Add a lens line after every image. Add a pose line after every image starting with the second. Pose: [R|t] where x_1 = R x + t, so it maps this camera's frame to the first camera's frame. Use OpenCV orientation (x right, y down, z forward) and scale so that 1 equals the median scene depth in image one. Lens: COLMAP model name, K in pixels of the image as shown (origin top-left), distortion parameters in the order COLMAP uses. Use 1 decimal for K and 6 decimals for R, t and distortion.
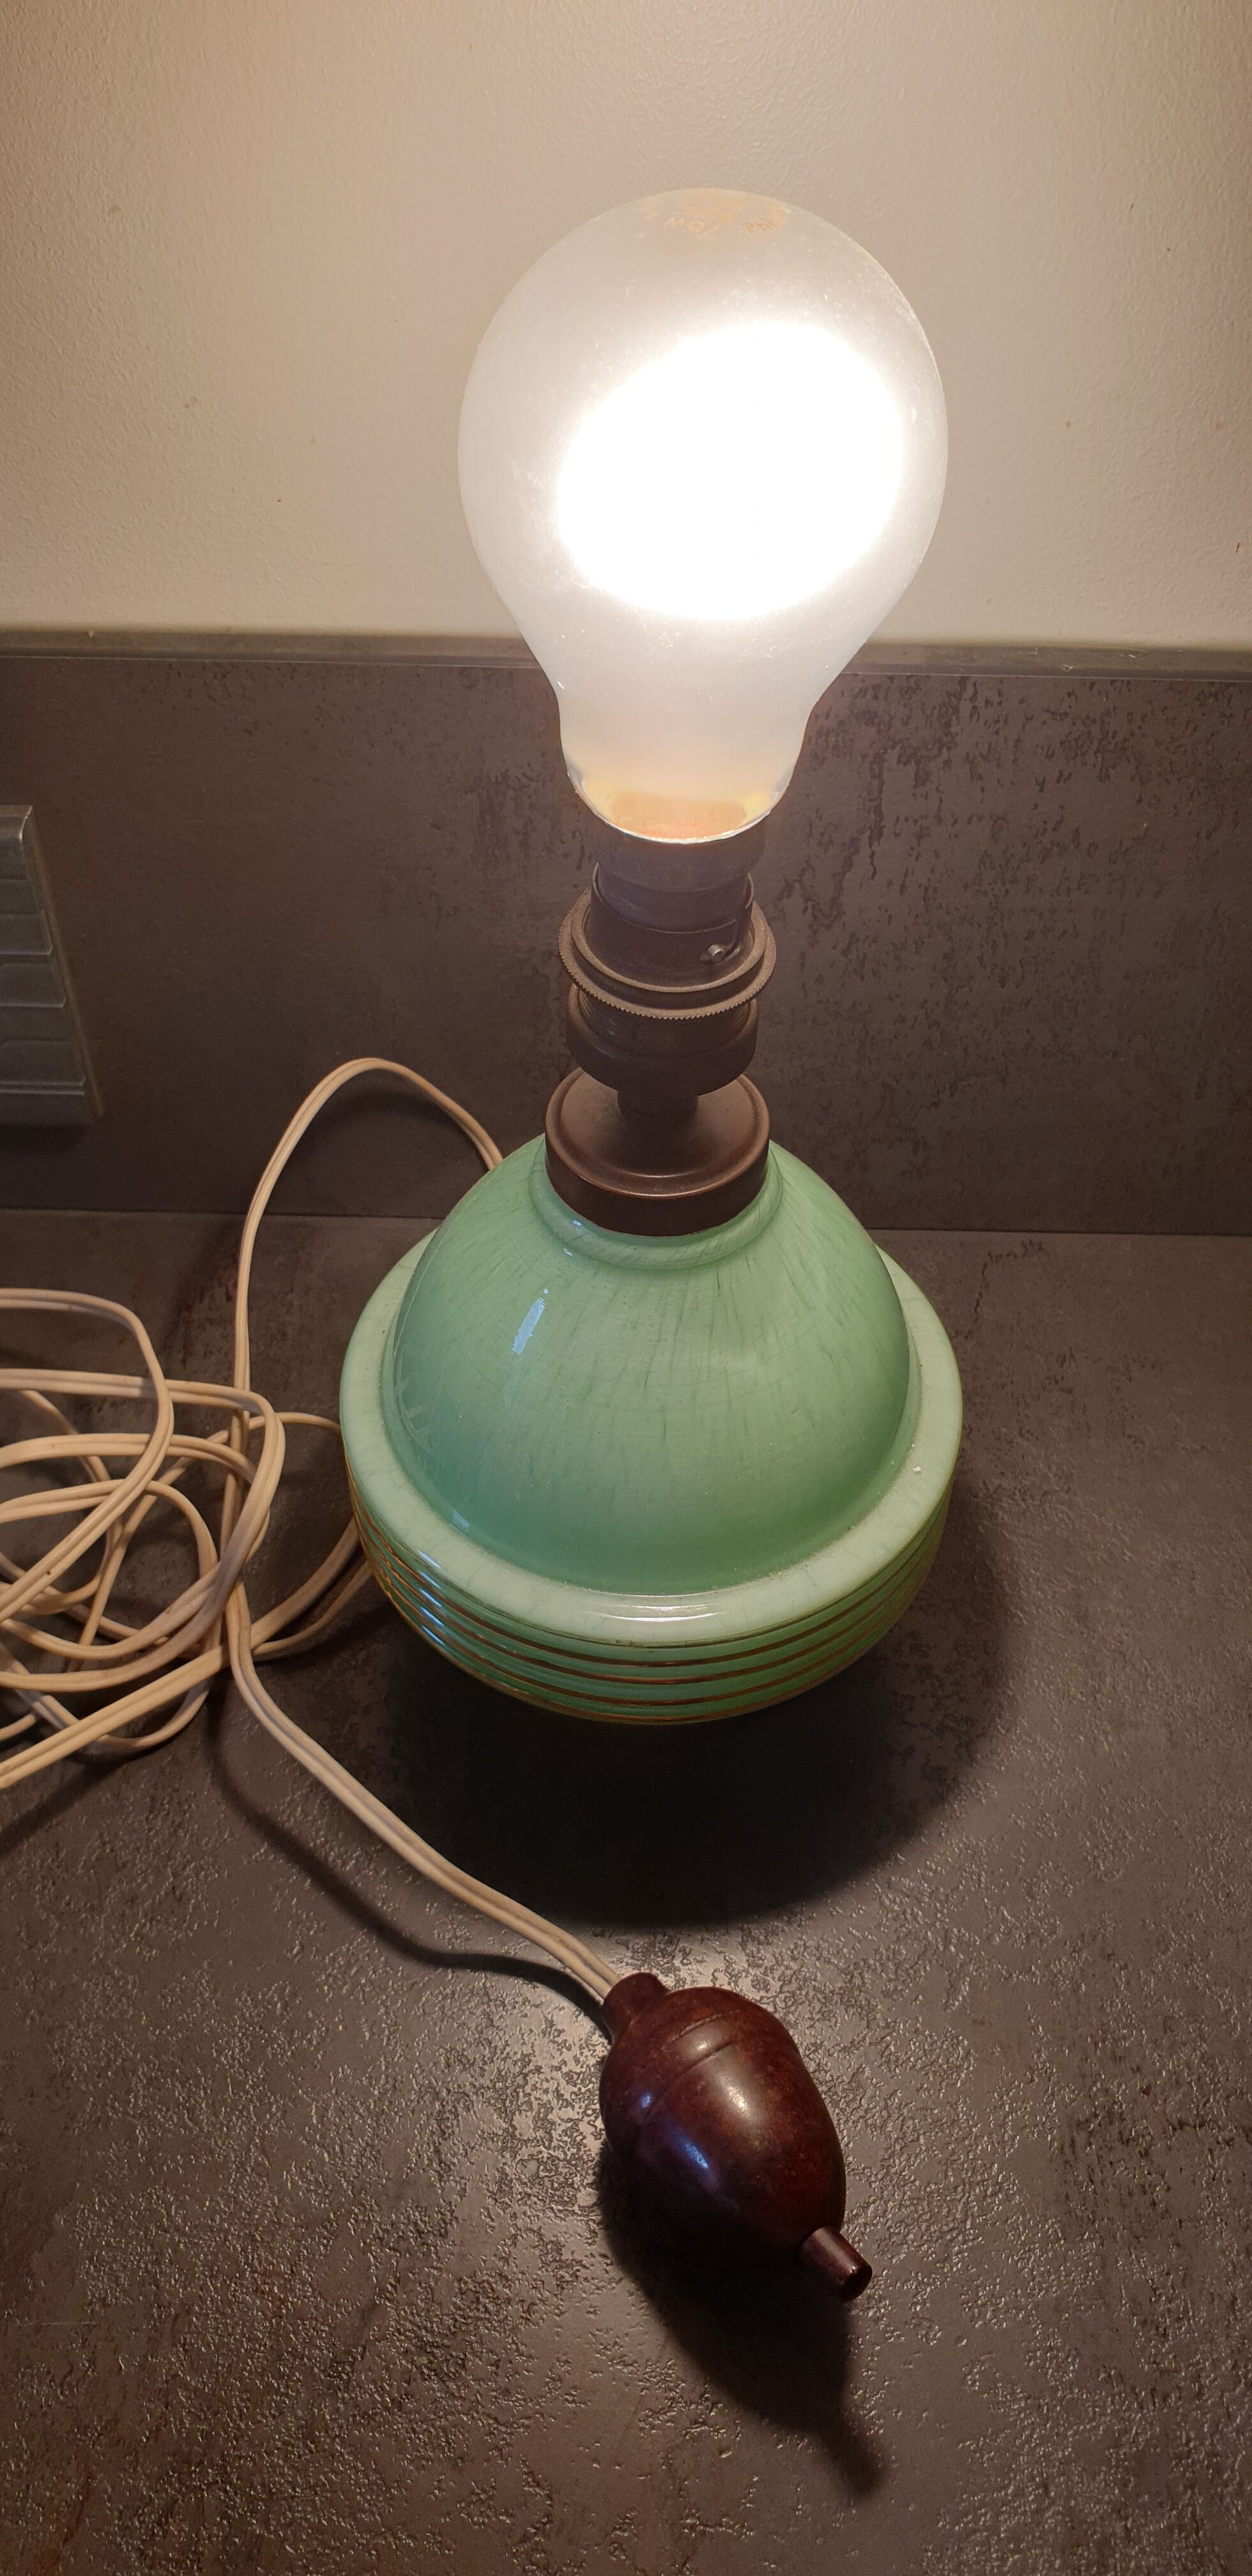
lens RADIAL K [[2098.5, 0, 604.1], [0, 2098.5, 1294.8], [0, 0, 1]] dist [-0.032371, 0.044427]
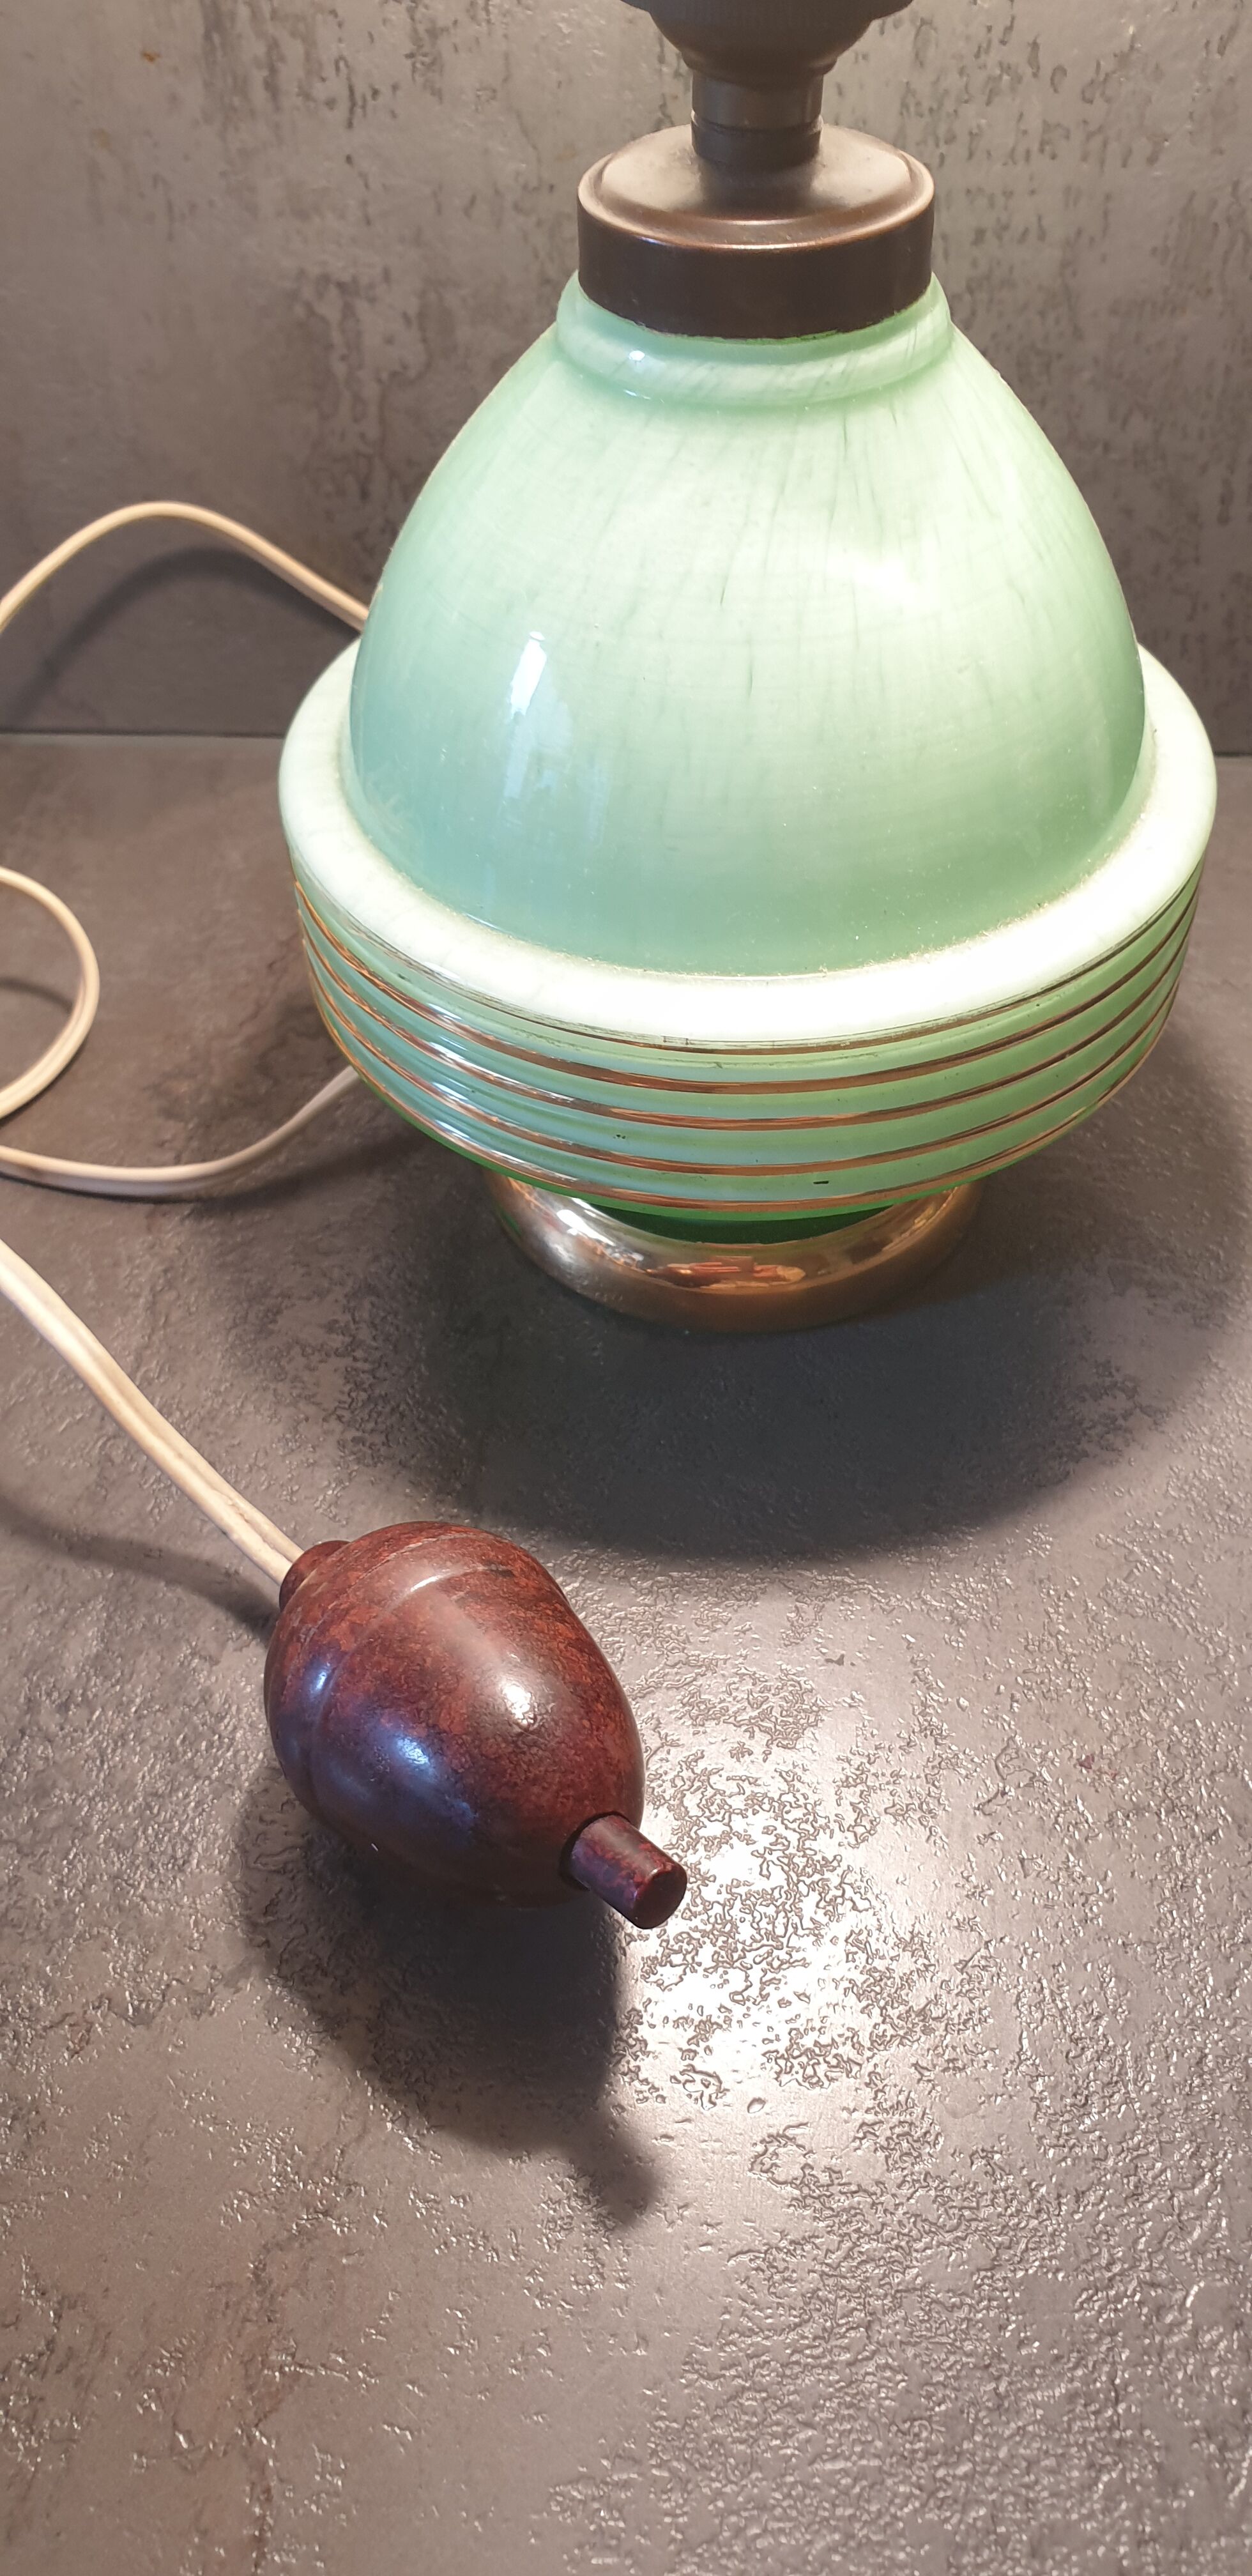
lens RADIAL K [[2098.5, 0, 646.4], [0, 2098.5, 1287.4], [0, 0, 1]] dist [-0.032371, 0.044427]
pose [[0.999061, 0.014056, -0.040974, 0.128440], [-0.015059, 0.999592, -0.024267, 0.218939], [0.040616, 0.024861, 0.998865, 0.294842]]
